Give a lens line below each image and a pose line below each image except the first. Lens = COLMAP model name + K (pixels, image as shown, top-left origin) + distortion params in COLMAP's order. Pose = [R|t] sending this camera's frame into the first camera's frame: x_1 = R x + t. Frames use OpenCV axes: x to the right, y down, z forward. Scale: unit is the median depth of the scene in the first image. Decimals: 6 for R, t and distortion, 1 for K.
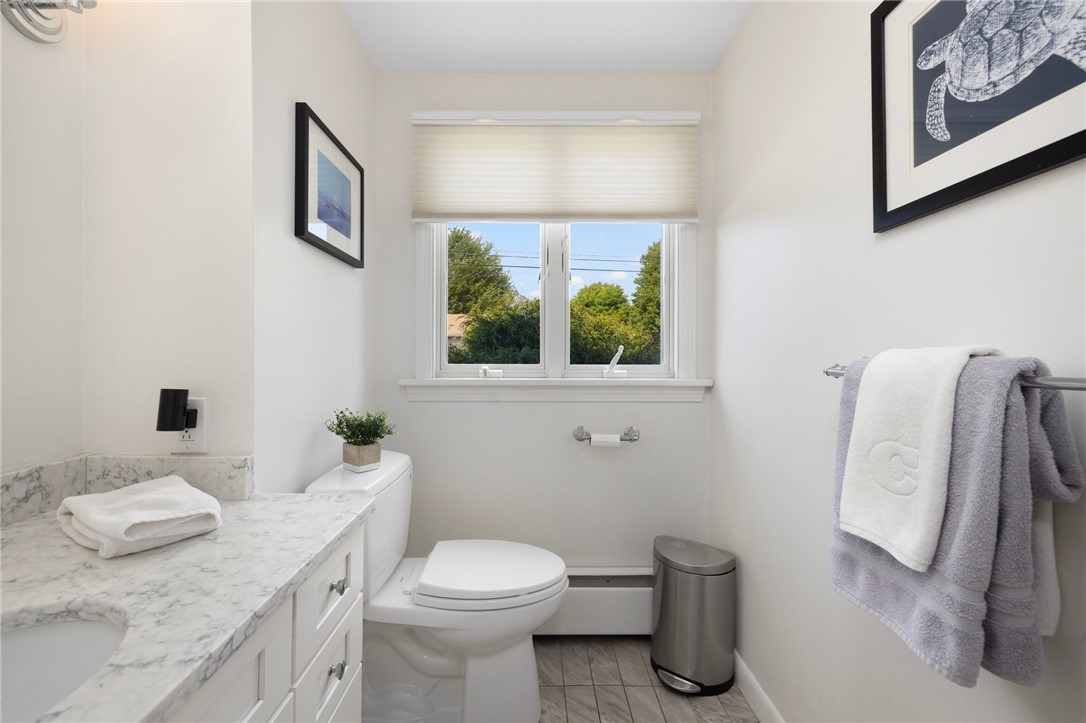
lens RADIAL K [[464.4, 0, 551.8], [0, 464.4, 357.9], [0, 0, 1]] dist [0.002875, 0.000705]
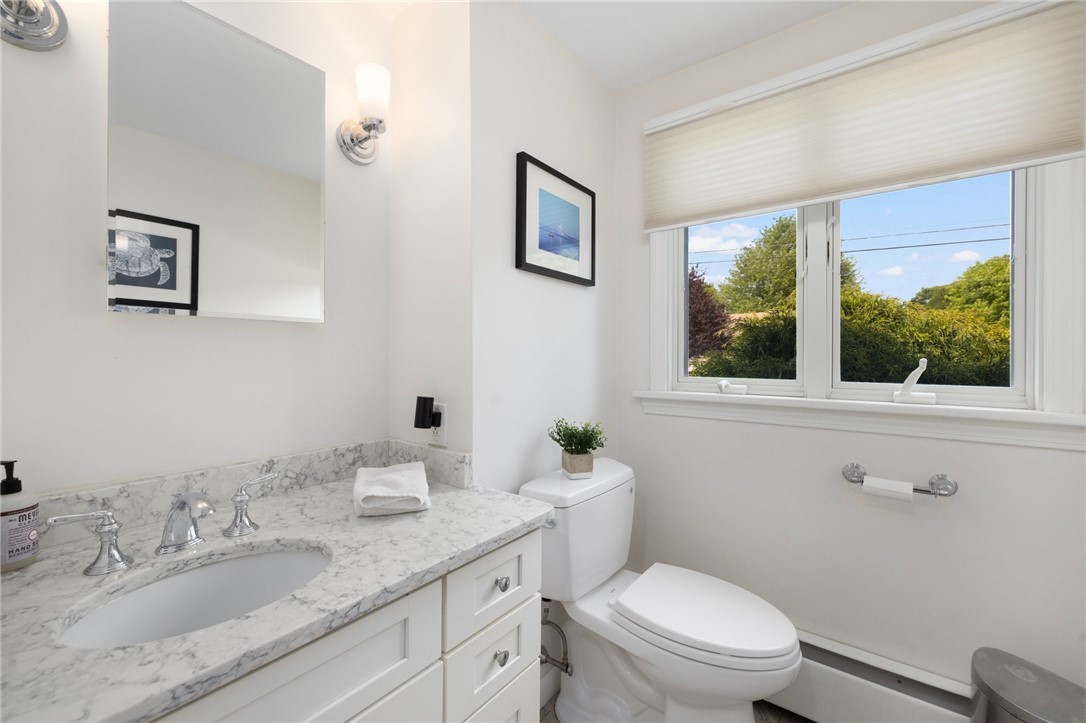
lens RADIAL K [[464.4, 0, 547.8], [0, 464.4, 358.8], [0, 0, 1]] dist [0.002875, 0.000705]
pose [[0.782023, 0.007524, -0.623204, 0.232861], [-0.006980, 0.999970, 0.003313, -0.038765], [0.623210, 0.001759, 0.782052, 0.137226]]
